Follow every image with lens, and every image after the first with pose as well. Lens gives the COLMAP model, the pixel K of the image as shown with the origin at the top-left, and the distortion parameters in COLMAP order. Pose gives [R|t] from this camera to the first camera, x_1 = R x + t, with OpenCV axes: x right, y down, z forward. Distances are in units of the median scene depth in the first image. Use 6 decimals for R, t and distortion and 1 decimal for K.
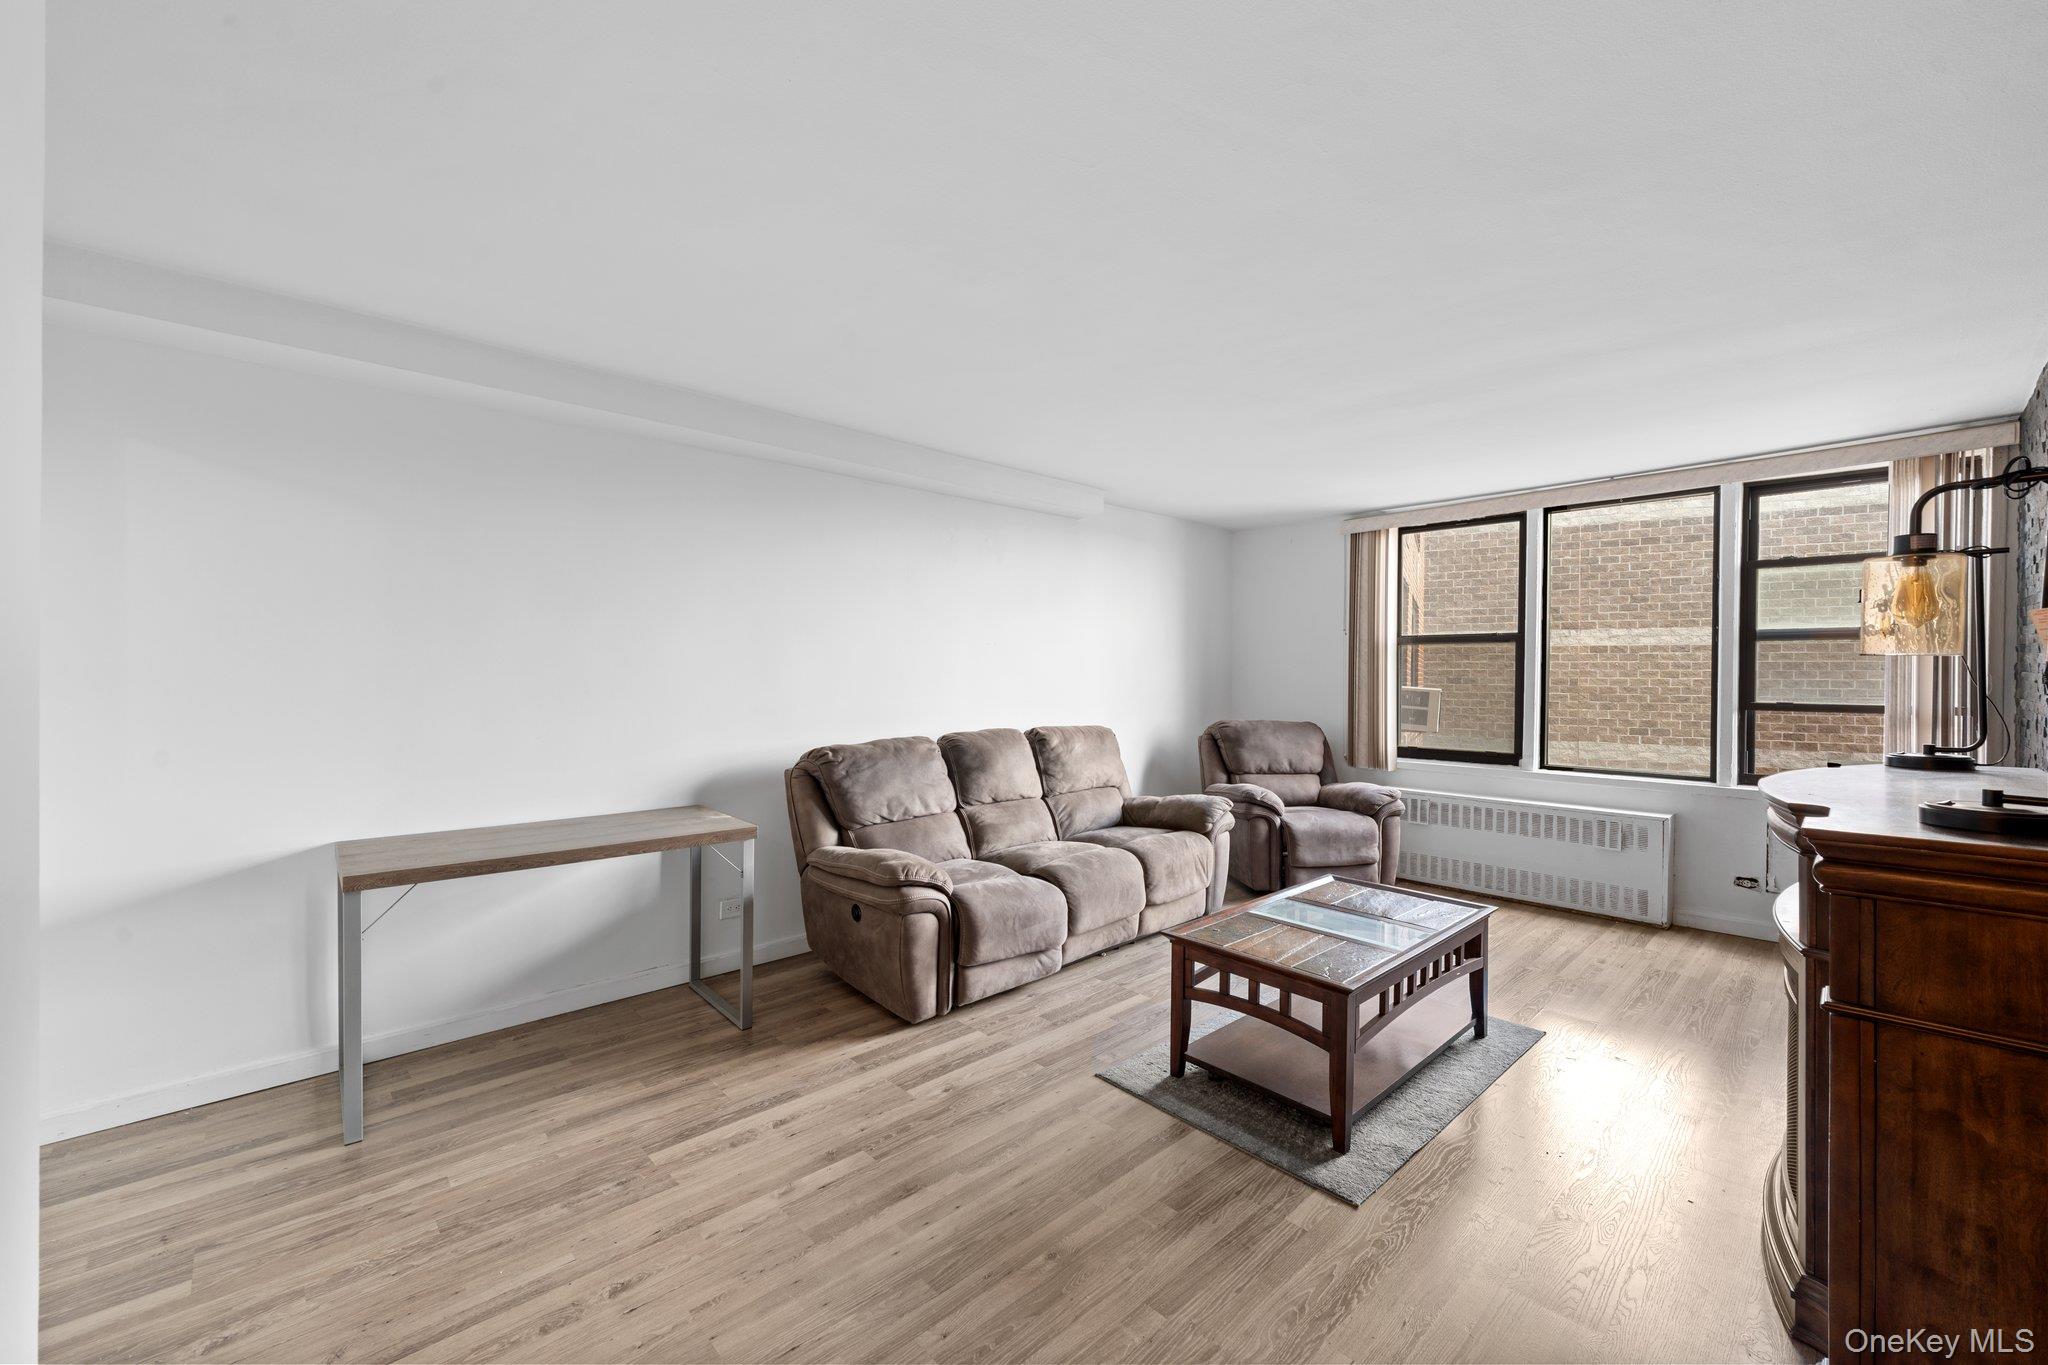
lens RADIAL K [[823.1, 0, 1019.8], [0, 823.1, 678.6], [0, 0, 1]] dist [-0.000013, -0.000132]
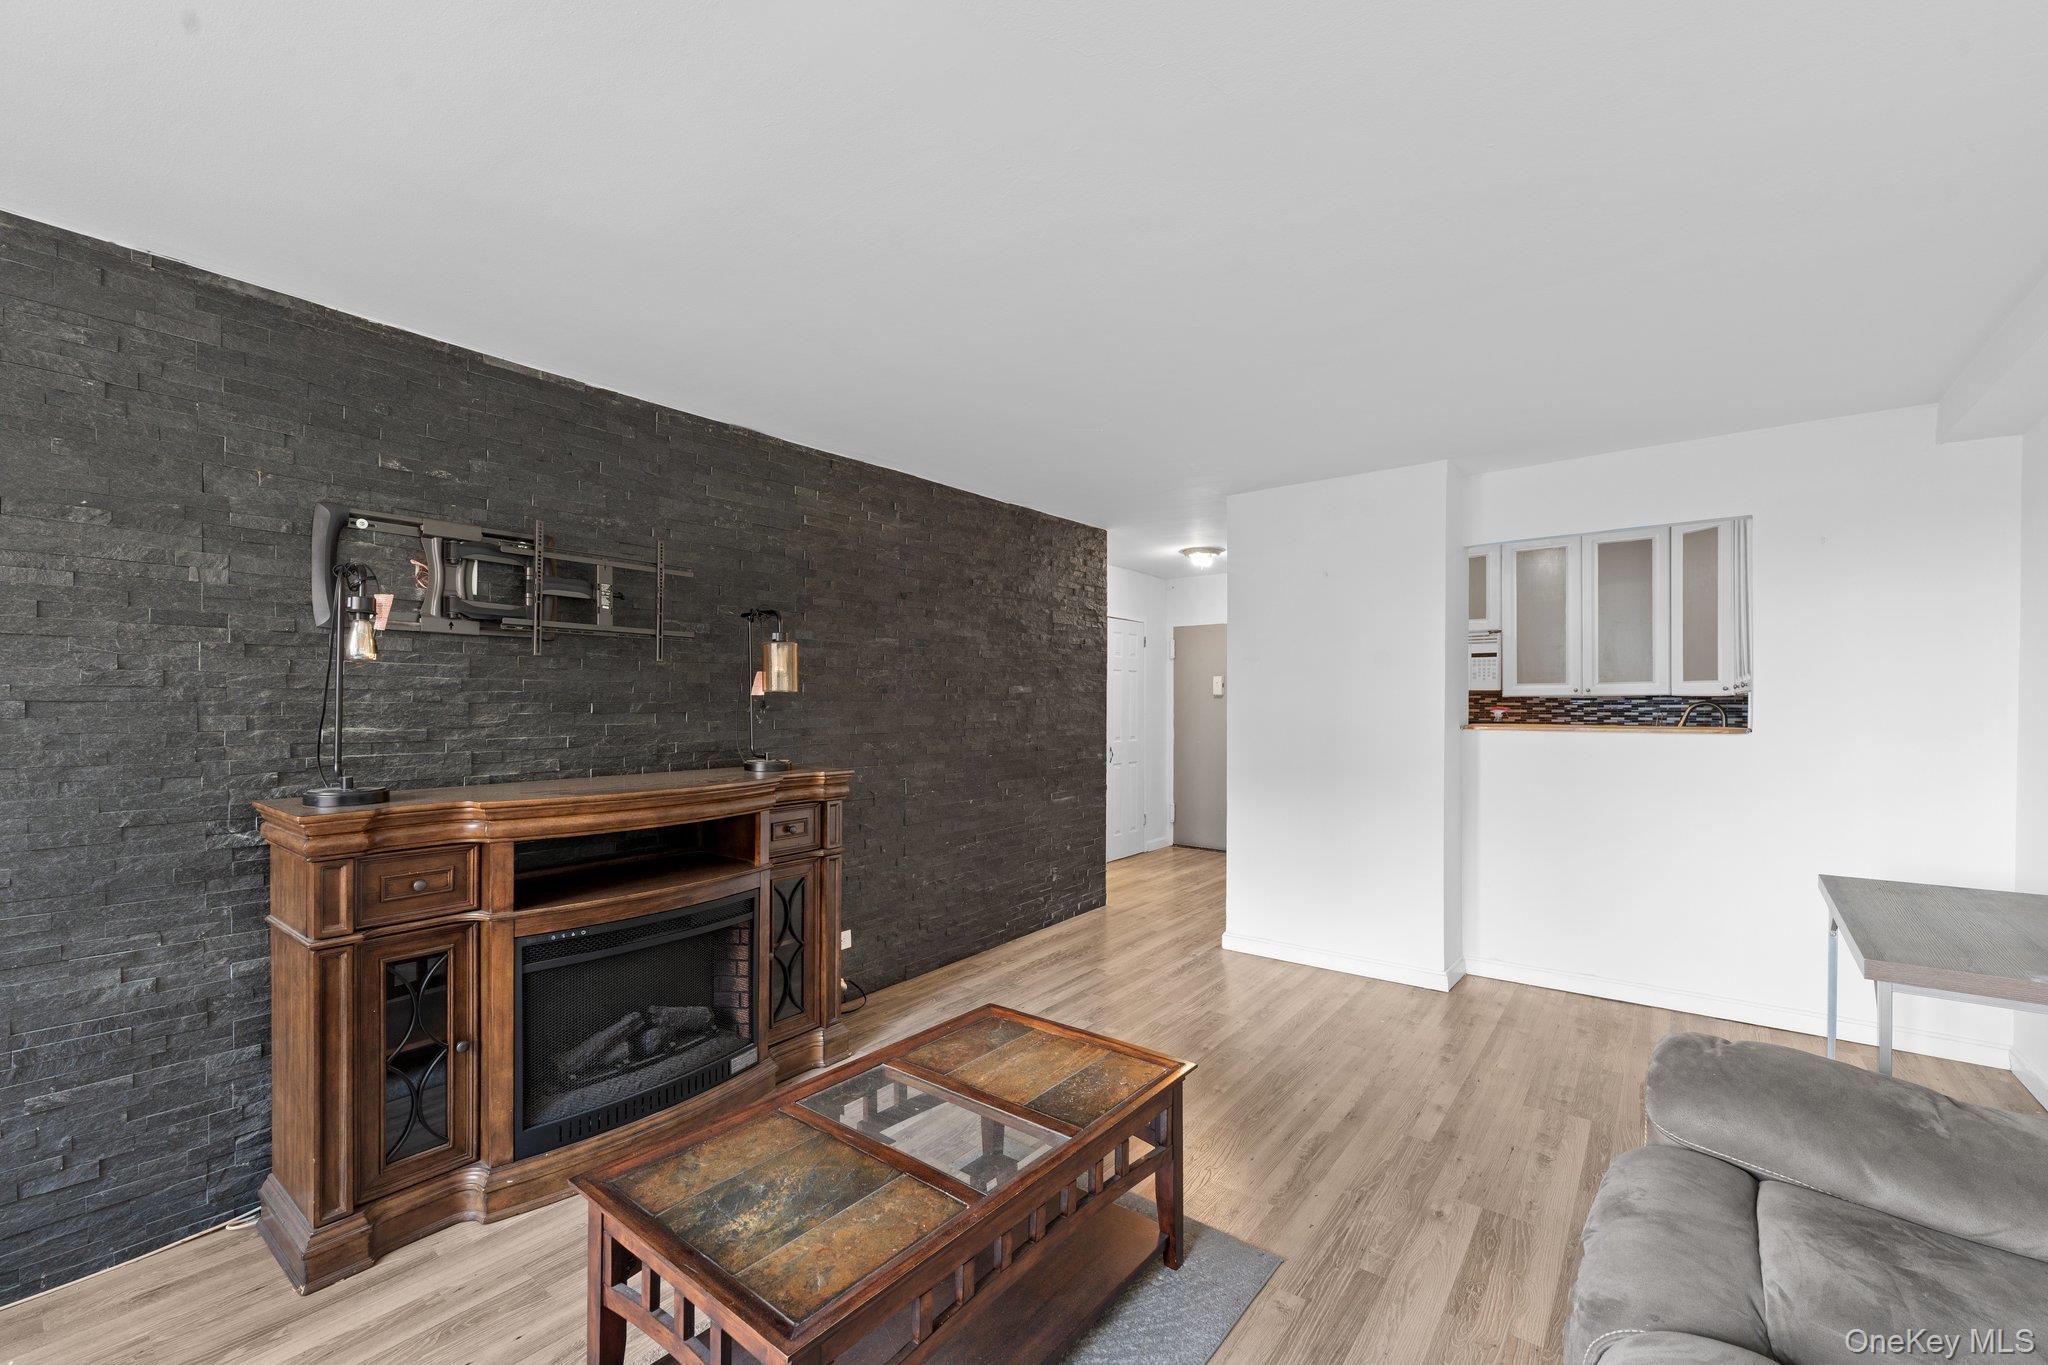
lens RADIAL K [[838.0, 0, 1016.5], [0, 838.0, 709.9], [0, 0, 1]] dist [0.001601, -0.000077]
pose [[-0.988888, -0.004361, -0.148596, 0.265943], [-0.006876, 0.999842, 0.016419, -0.006566], [0.148501, 0.017258, -0.988762, 1.029162]]
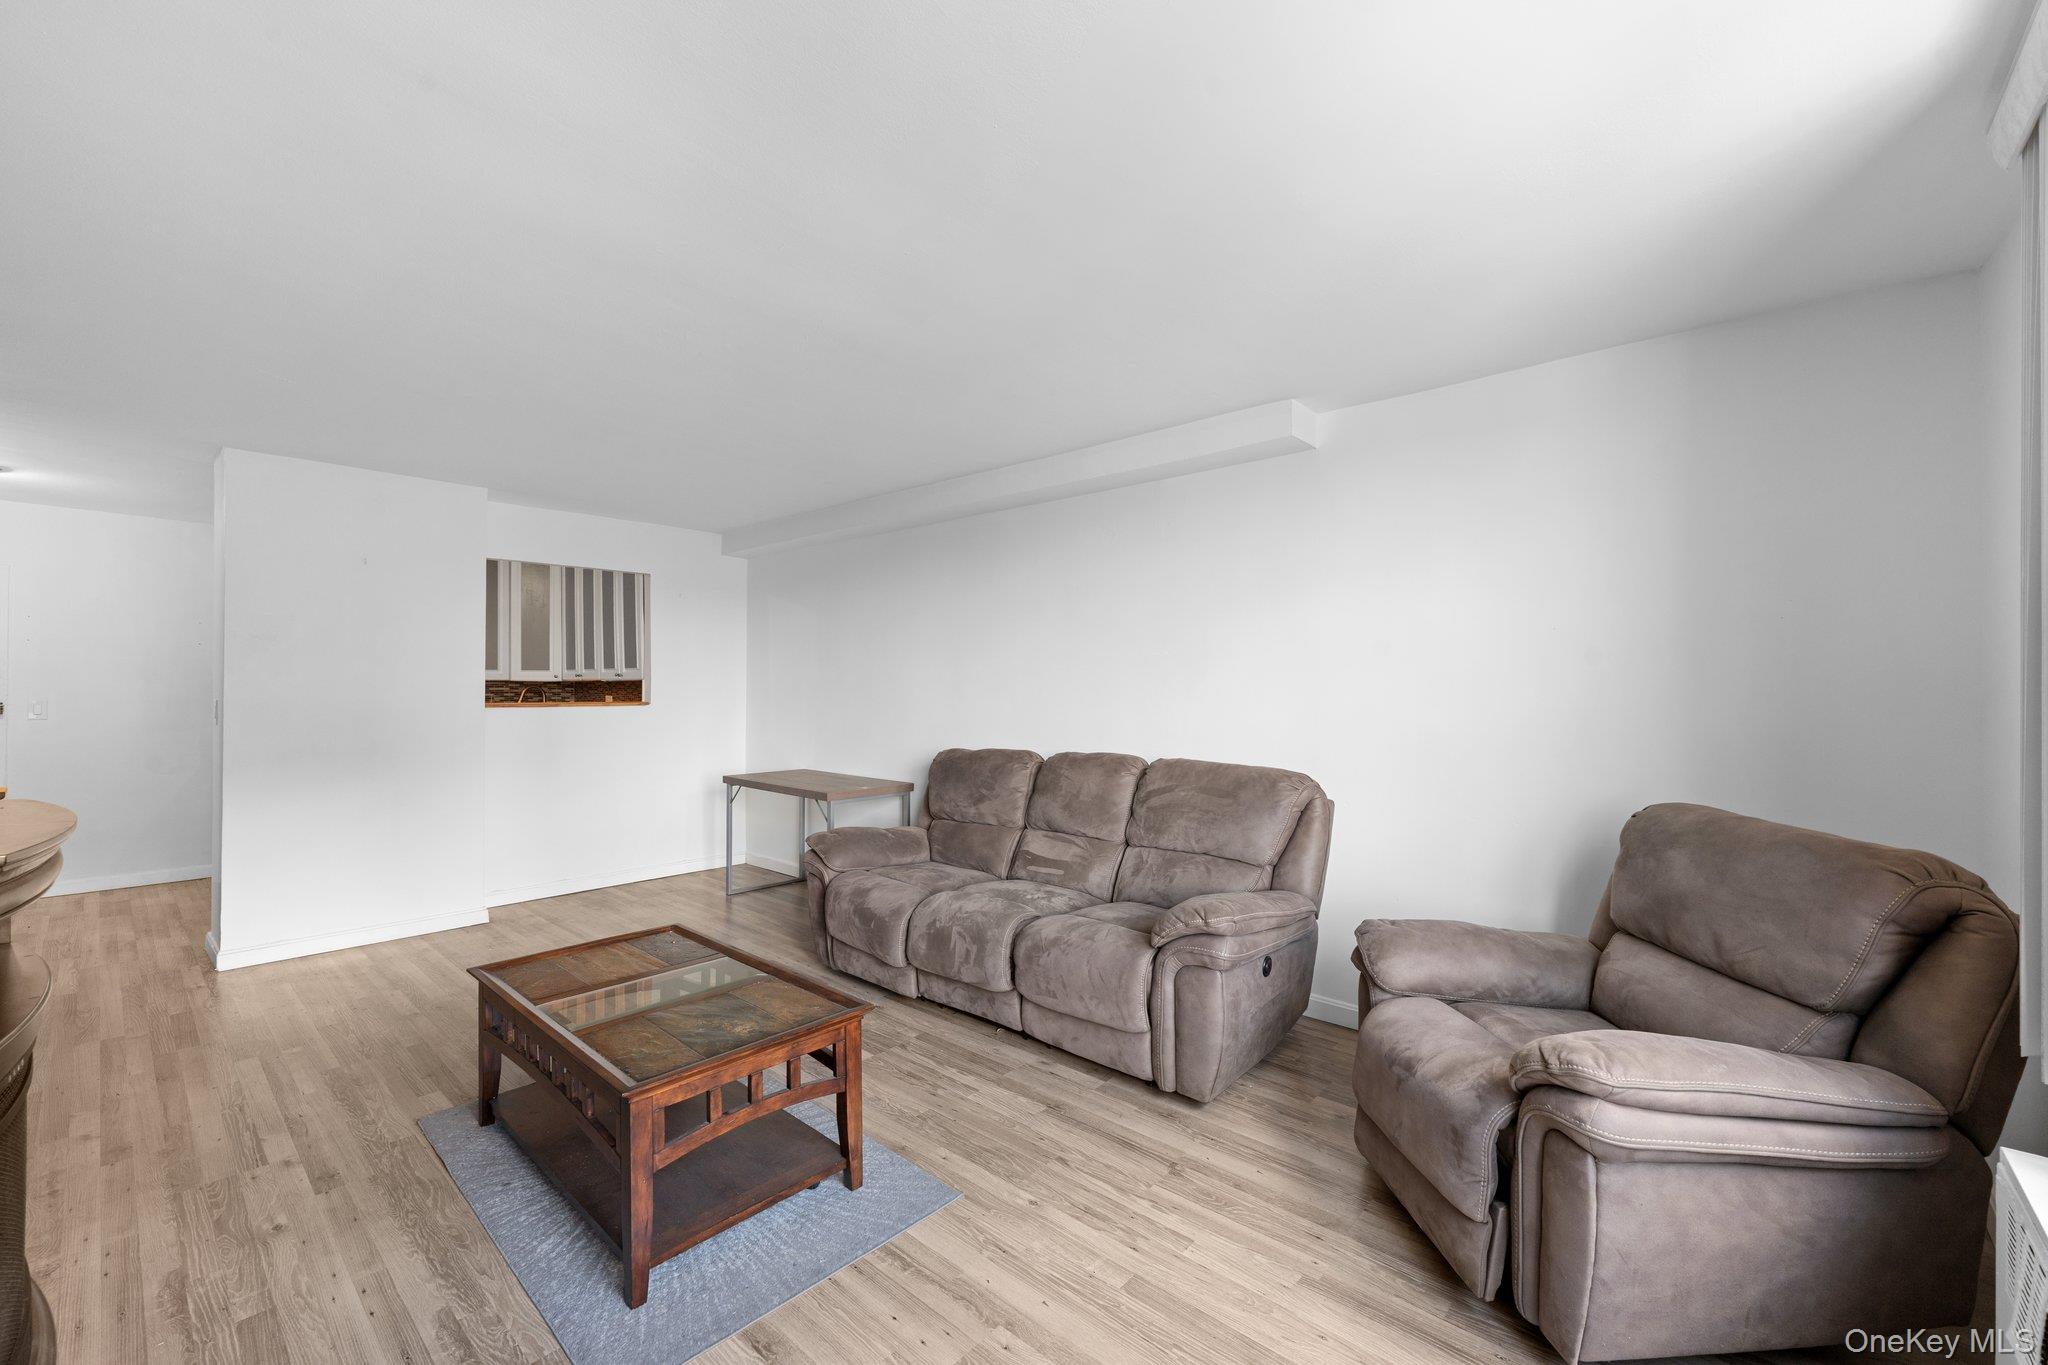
lens RADIAL K [[825.5, 0, 1018.5], [0, 825.5, 680.2], [0, 0, 1]] dist [0.000348, -0.000065]
pose [[0.083916, -0.013790, -0.996377, 0.793394], [-0.009877, 0.999844, -0.014670, -0.001203], [0.996424, 0.011072, 0.083767, 0.824151]]
